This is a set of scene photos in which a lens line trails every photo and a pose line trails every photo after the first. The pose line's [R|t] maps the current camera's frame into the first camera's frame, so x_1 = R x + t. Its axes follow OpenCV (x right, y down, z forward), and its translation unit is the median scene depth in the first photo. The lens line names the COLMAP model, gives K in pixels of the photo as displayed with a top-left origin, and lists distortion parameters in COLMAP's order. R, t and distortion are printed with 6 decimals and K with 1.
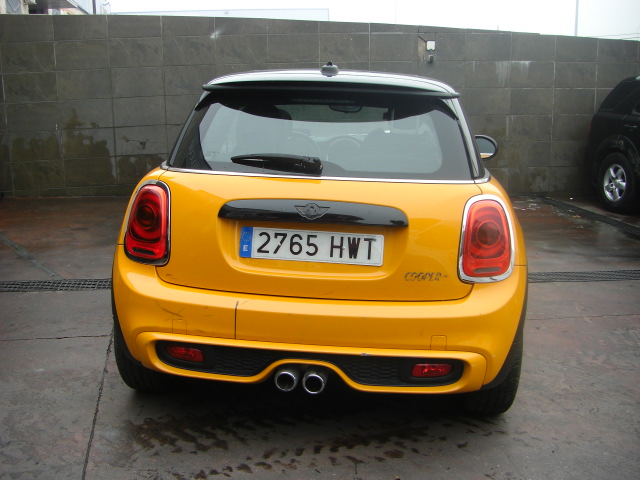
lens RADIAL K [[725.7, 0, 304.0], [0, 725.7, 250.0], [0, 0, 1]] dist [-0.205601, 0.215849]
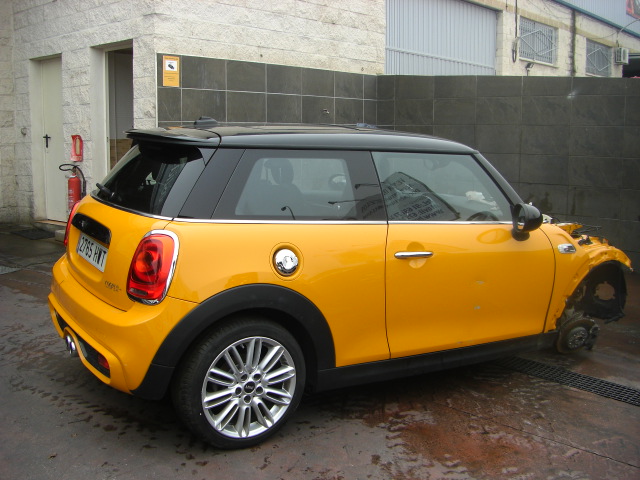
lens RADIAL K [[725.7, 0, 304.0], [0, 725.7, 250.0], [0, 0, 1]] dist [-0.205601, 0.215849]
pose [[0.617339, 0.143694, -0.773463, 1.265778], [-0.206188, 0.978361, 0.017191, -0.109519], [0.759196, 0.148865, 0.633609, 0.438552]]
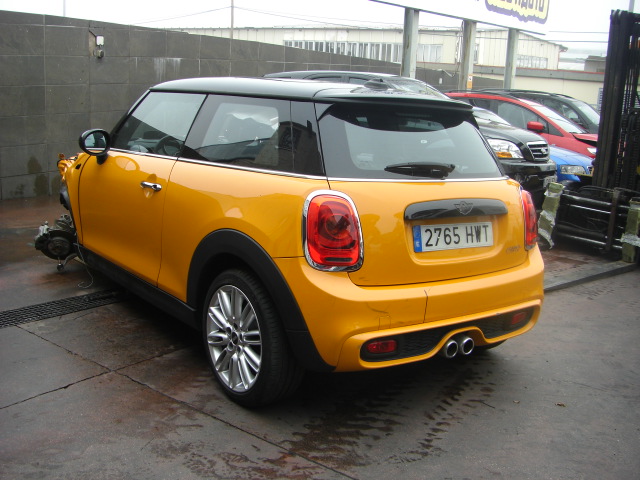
lens RADIAL K [[725.7, 0, 304.0], [0, 725.7, 250.0], [0, 0, 1]] dist [-0.205601, 0.215849]
pose [[0.735480, -0.121977, 0.666477, -0.966802], [0.108724, 0.992161, 0.061602, -0.082791], [-0.668766, 0.027155, 0.742977, 0.259523]]
